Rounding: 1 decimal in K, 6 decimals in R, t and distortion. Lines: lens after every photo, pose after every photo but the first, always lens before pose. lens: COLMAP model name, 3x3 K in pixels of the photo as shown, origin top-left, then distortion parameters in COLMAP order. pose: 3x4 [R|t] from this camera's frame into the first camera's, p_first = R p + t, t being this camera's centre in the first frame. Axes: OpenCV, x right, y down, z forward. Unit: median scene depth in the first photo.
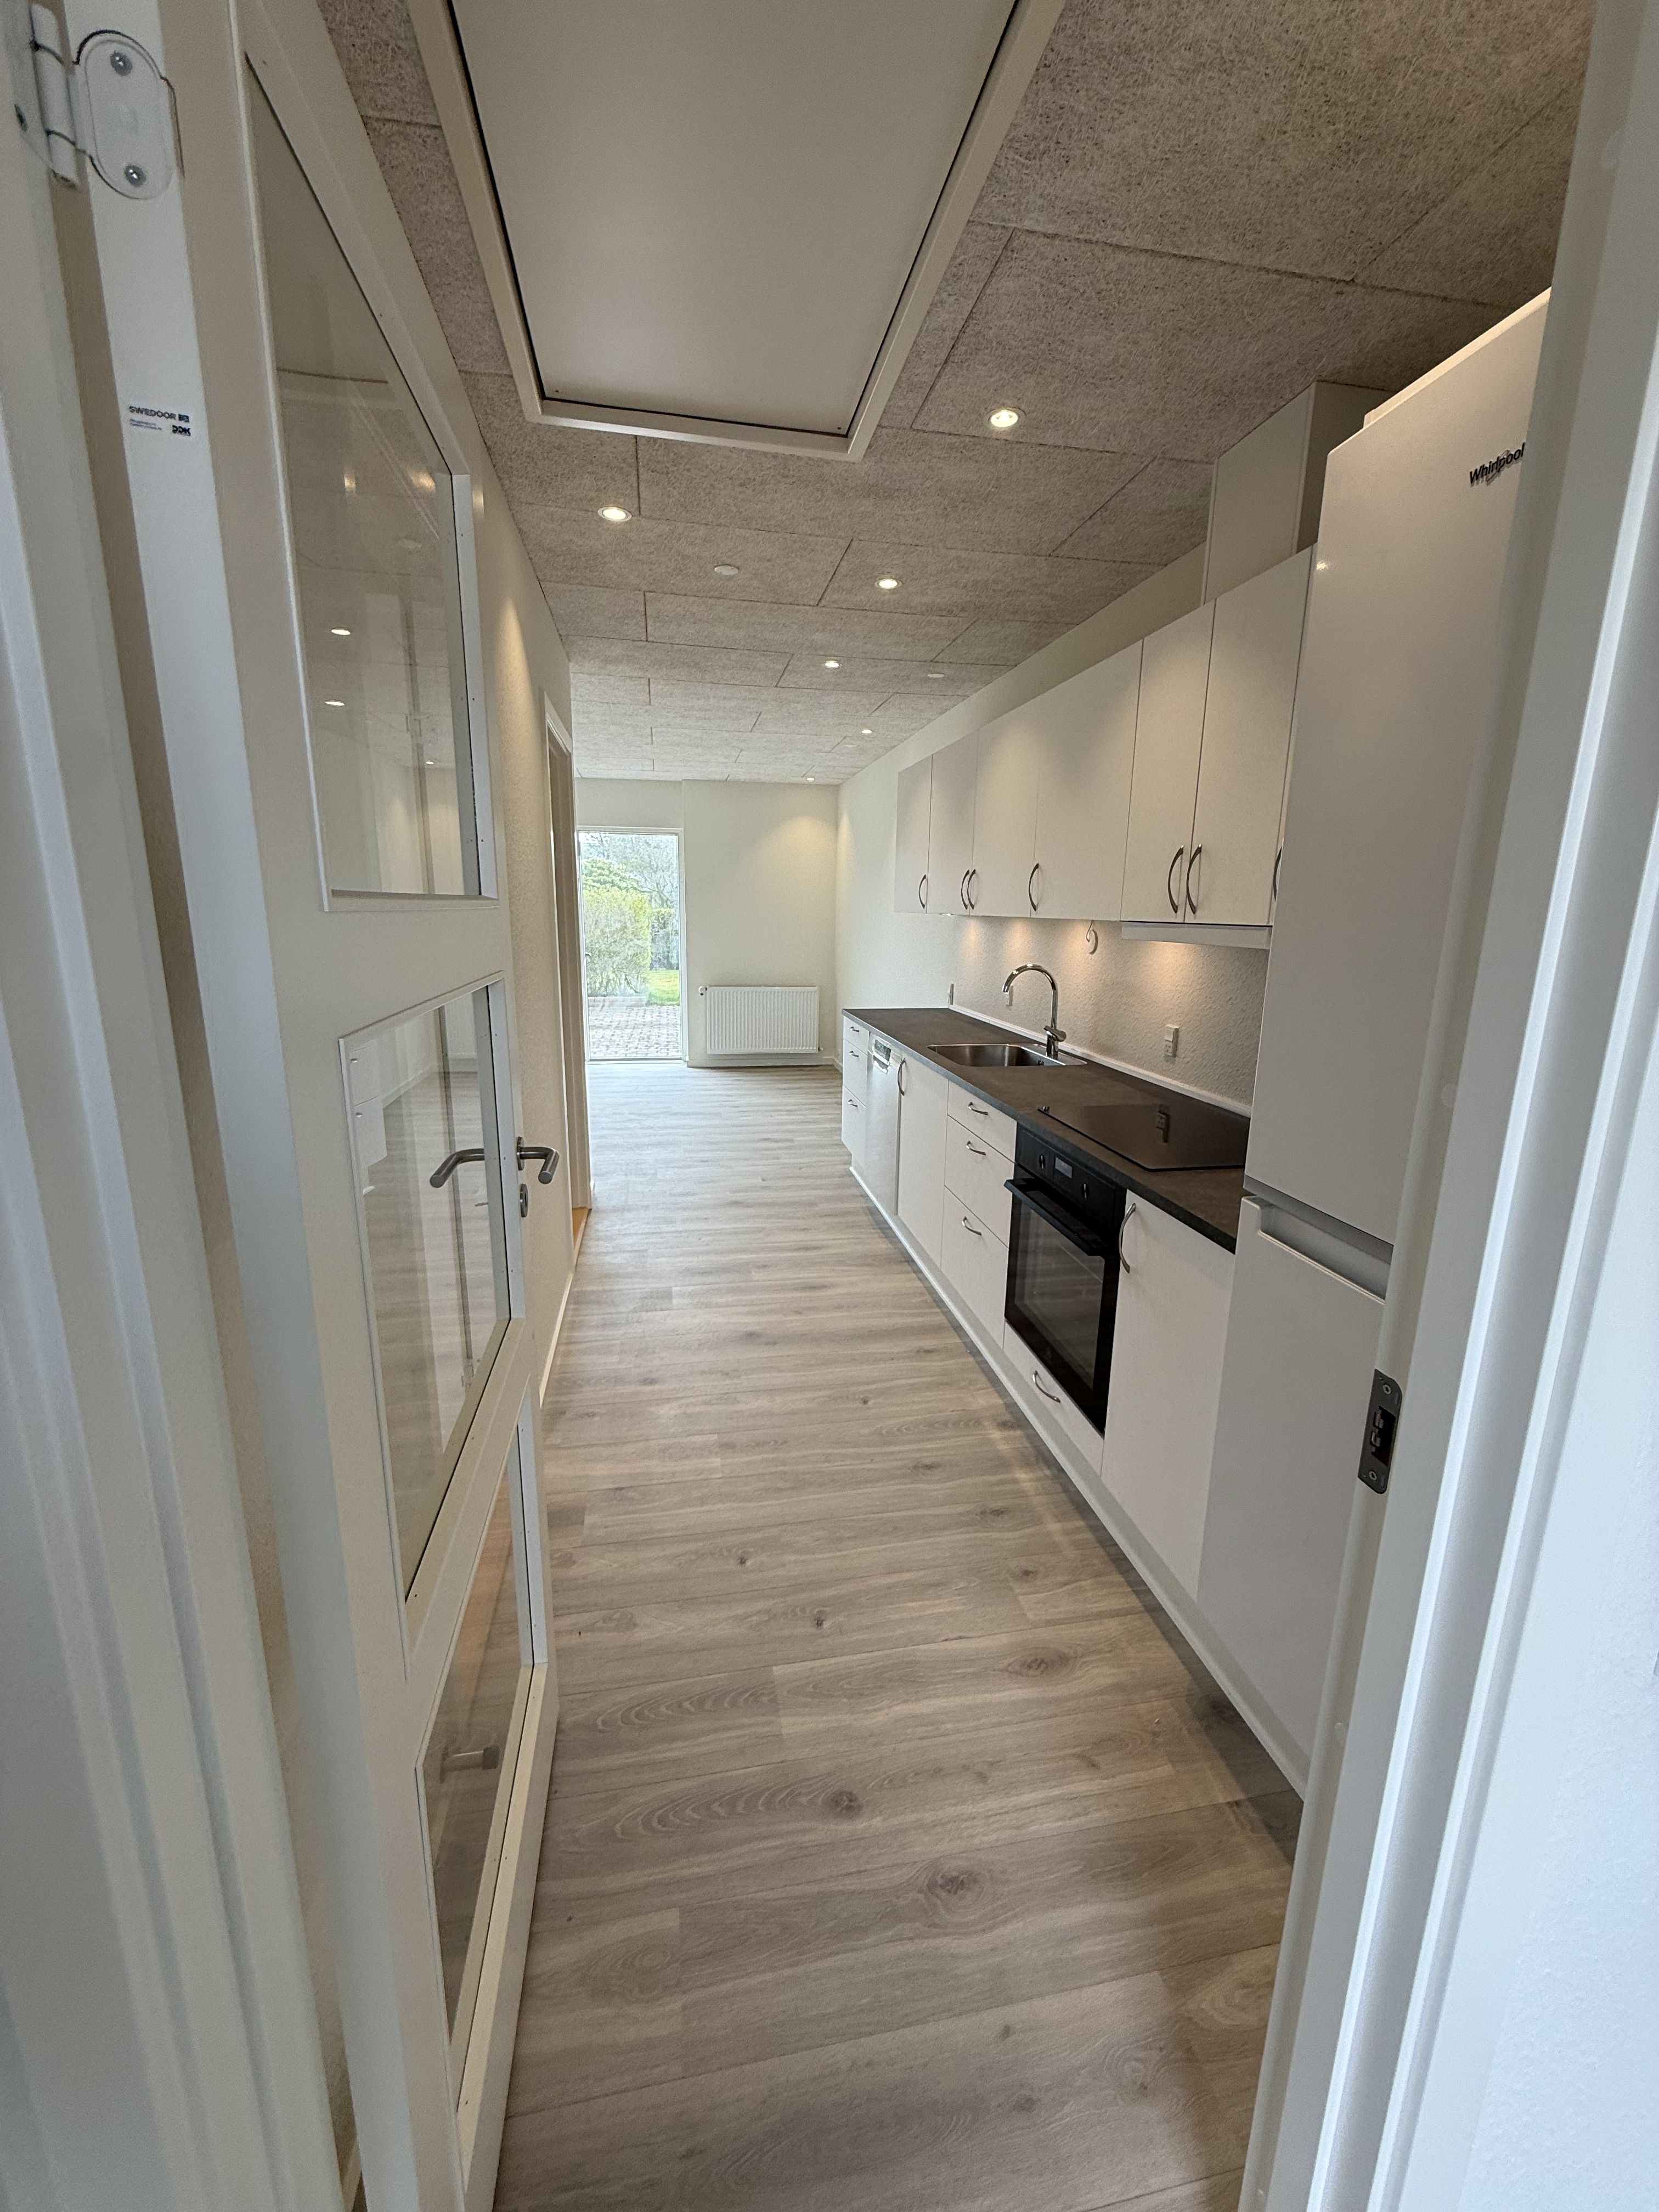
lens RADIAL K [[889.6, 0, 828.8], [0, 889.6, 1103.1], [0, 0, 1]] dist [0.008517, -0.000413]
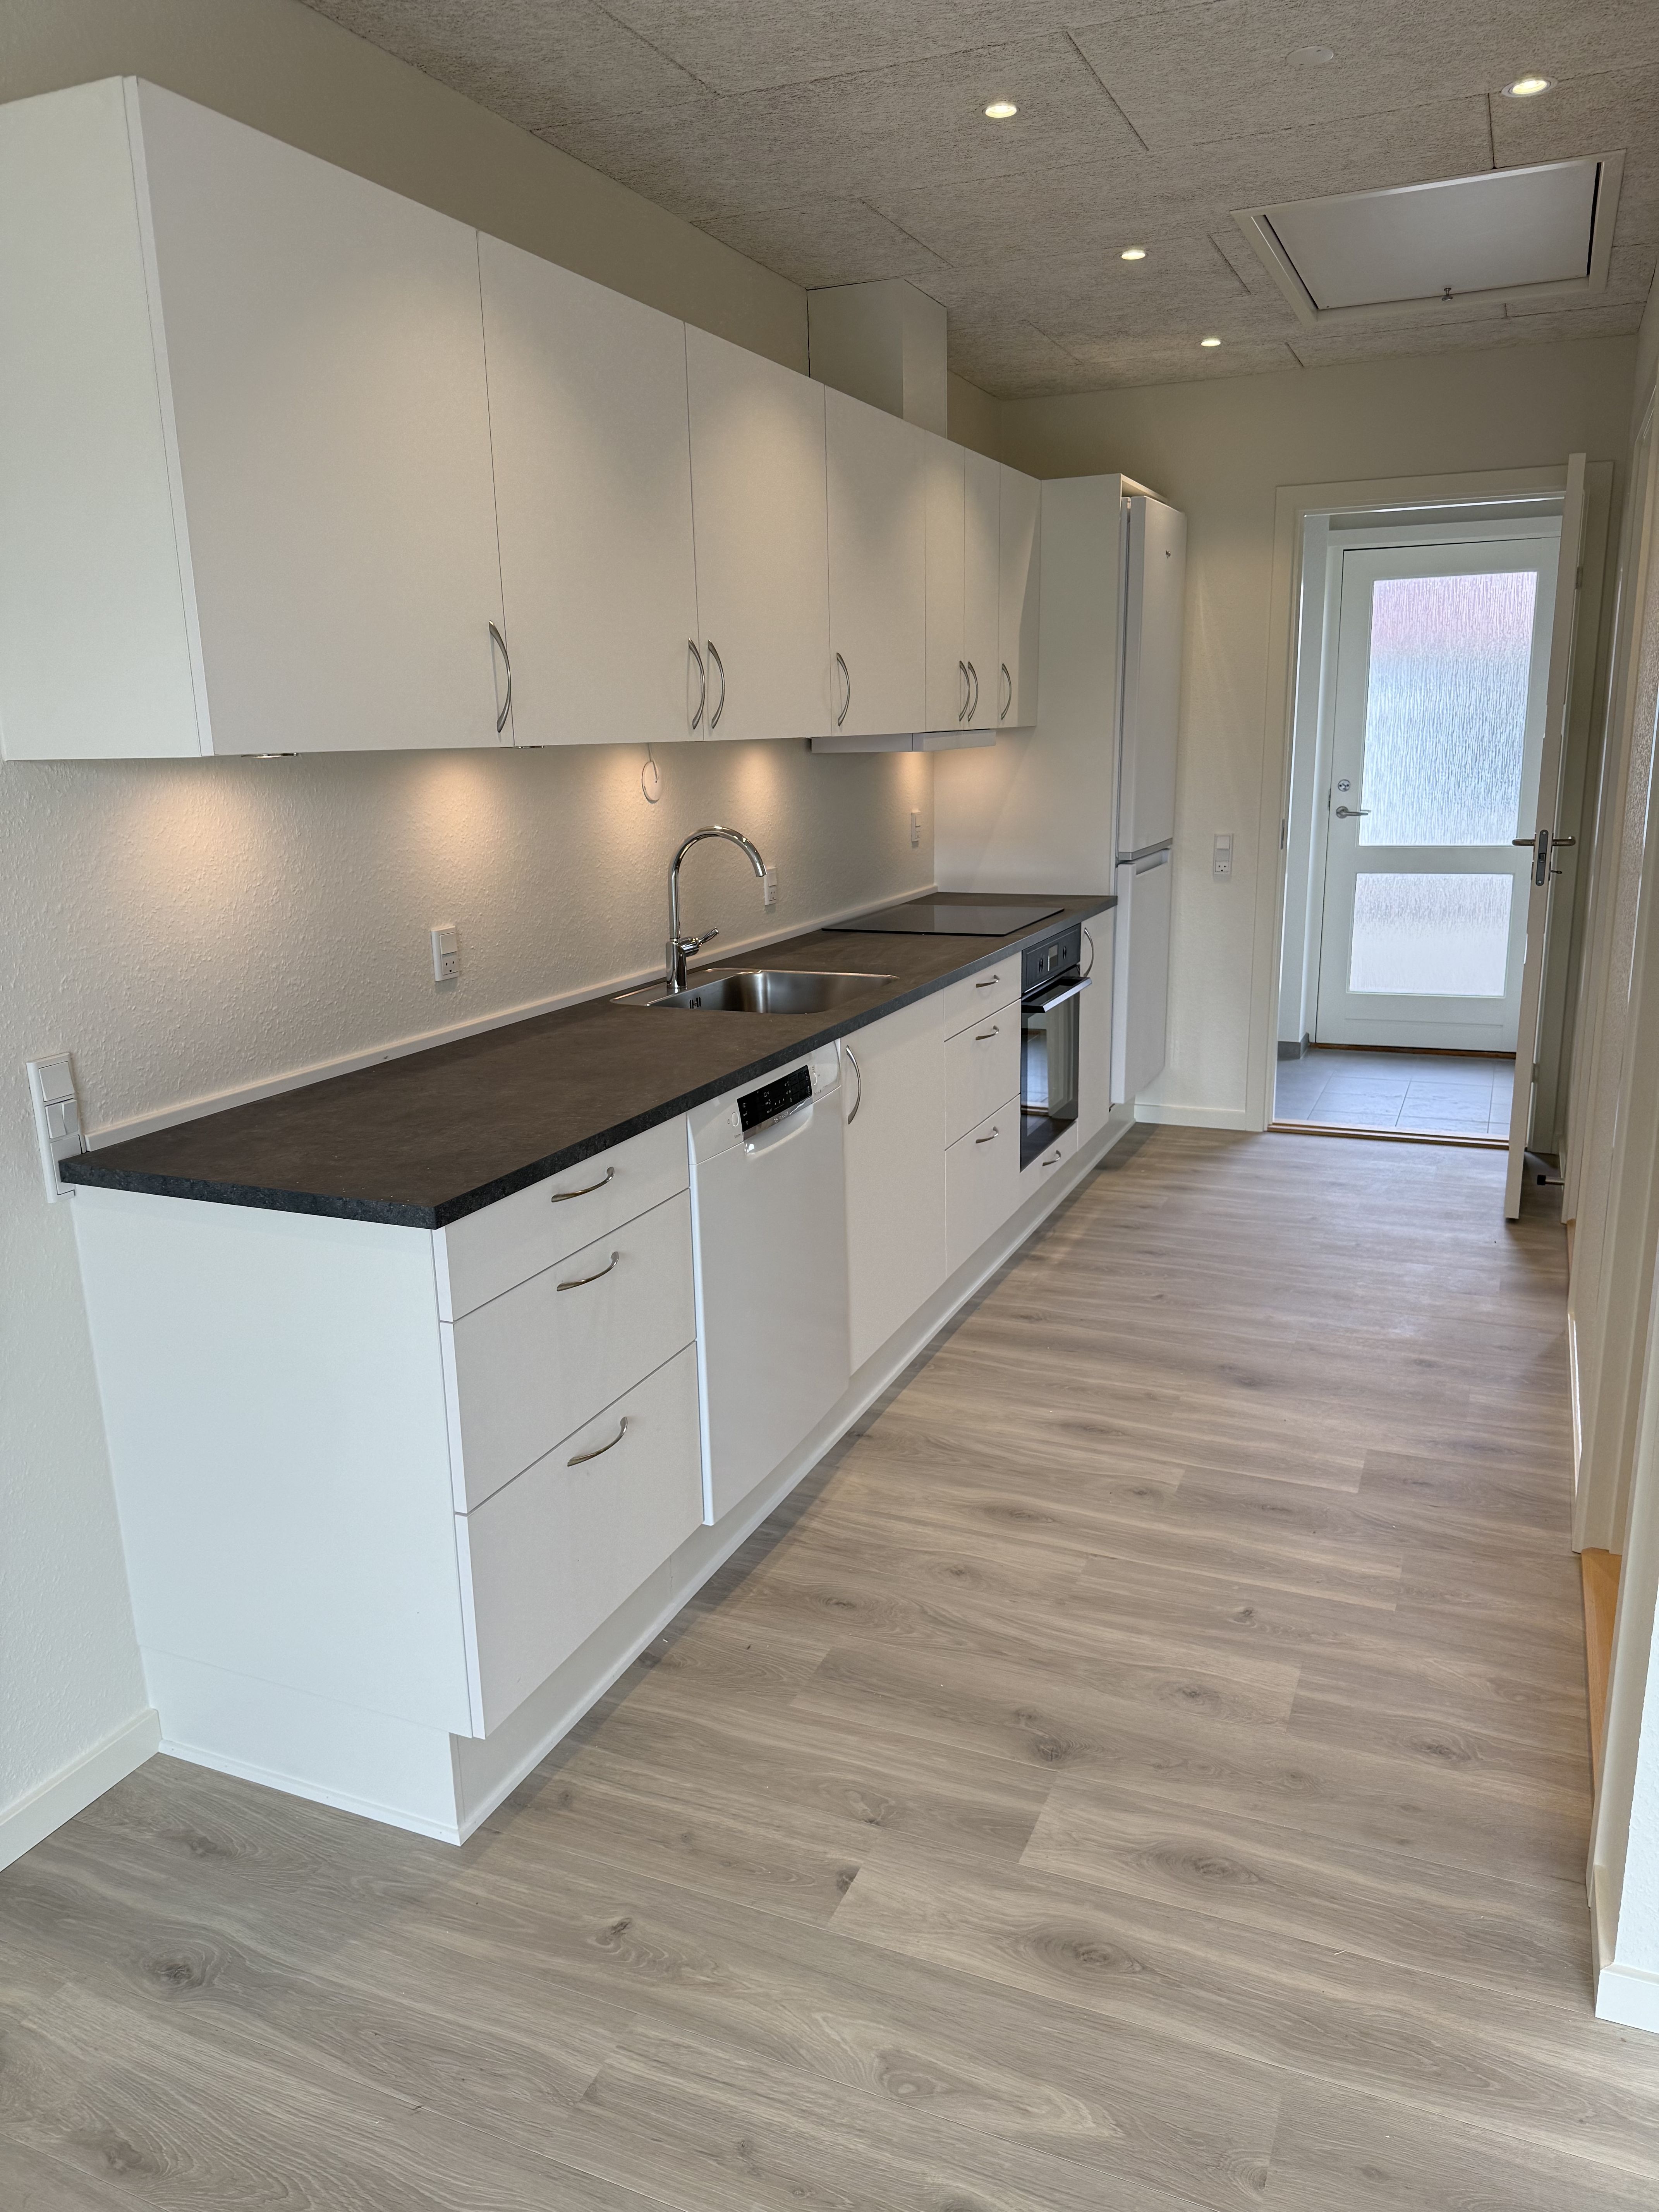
lens RADIAL K [[1558.9, 0, 827.7], [0, 1558.9, 1105.7], [0, 0, 1]] dist [0.053955, 0.002463]
pose [[-0.828099, -0.121696, 0.547213, -0.434051], [0.141181, 0.899413, 0.413672, -0.433037], [-0.542512, 0.419817, -0.727622, 1.929243]]
